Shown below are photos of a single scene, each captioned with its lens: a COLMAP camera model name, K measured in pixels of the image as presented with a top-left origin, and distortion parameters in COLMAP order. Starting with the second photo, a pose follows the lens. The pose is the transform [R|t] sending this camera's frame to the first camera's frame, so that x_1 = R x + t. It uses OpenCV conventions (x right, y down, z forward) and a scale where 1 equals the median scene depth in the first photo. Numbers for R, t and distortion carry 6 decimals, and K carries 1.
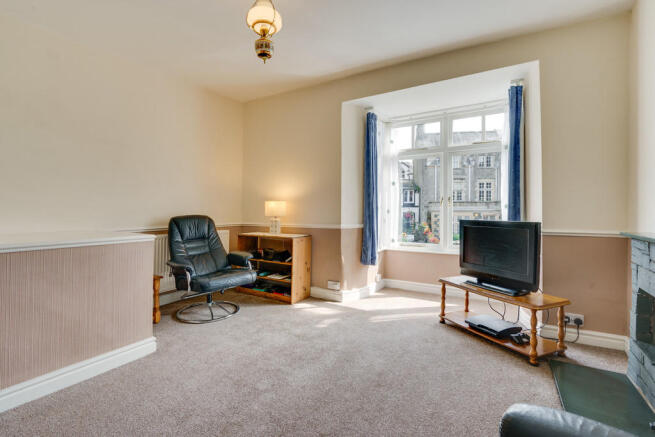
lens RADIAL K [[301.7, 0, 320.5], [0, 301.7, 208.6], [0, 0, 1]] dist [0.000530, 0.001010]
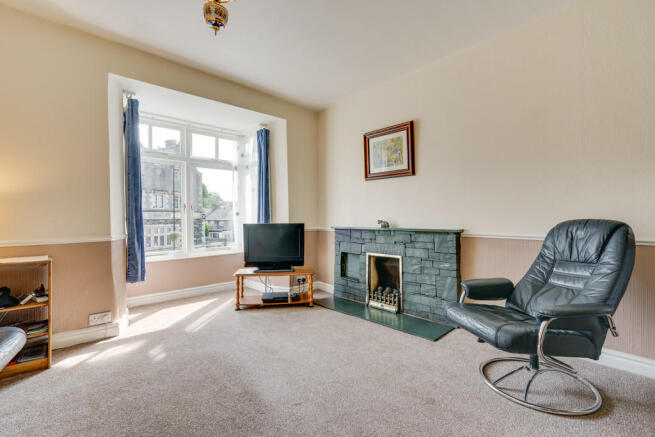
lens RADIAL K [[301.7, 0, 331.1], [0, 301.7, 221.3], [0, 0, 1]] dist [0.000530, 0.001010]
pose [[0.251984, -0.016112, 0.967597, -0.642164], [-0.000696, 0.999858, 0.016830, 0.004215], [-0.967731, -0.004914, 0.251937, 0.331325]]
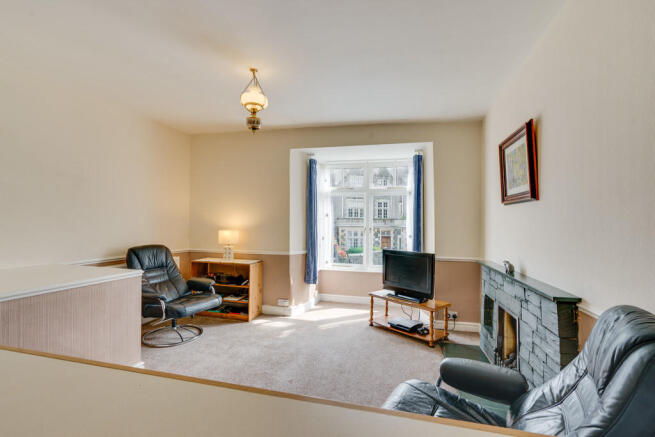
lens RADIAL K [[301.7, 0, 313.9], [0, 301.7, 216.5], [0, 0, 1]] dist [0.000530, 0.001010]
pose [[0.958205, 0.011595, 0.285848, -0.226924], [-0.009031, 0.999906, -0.010289, -0.091981], [-0.285940, 0.007278, 0.958220, -0.222637]]
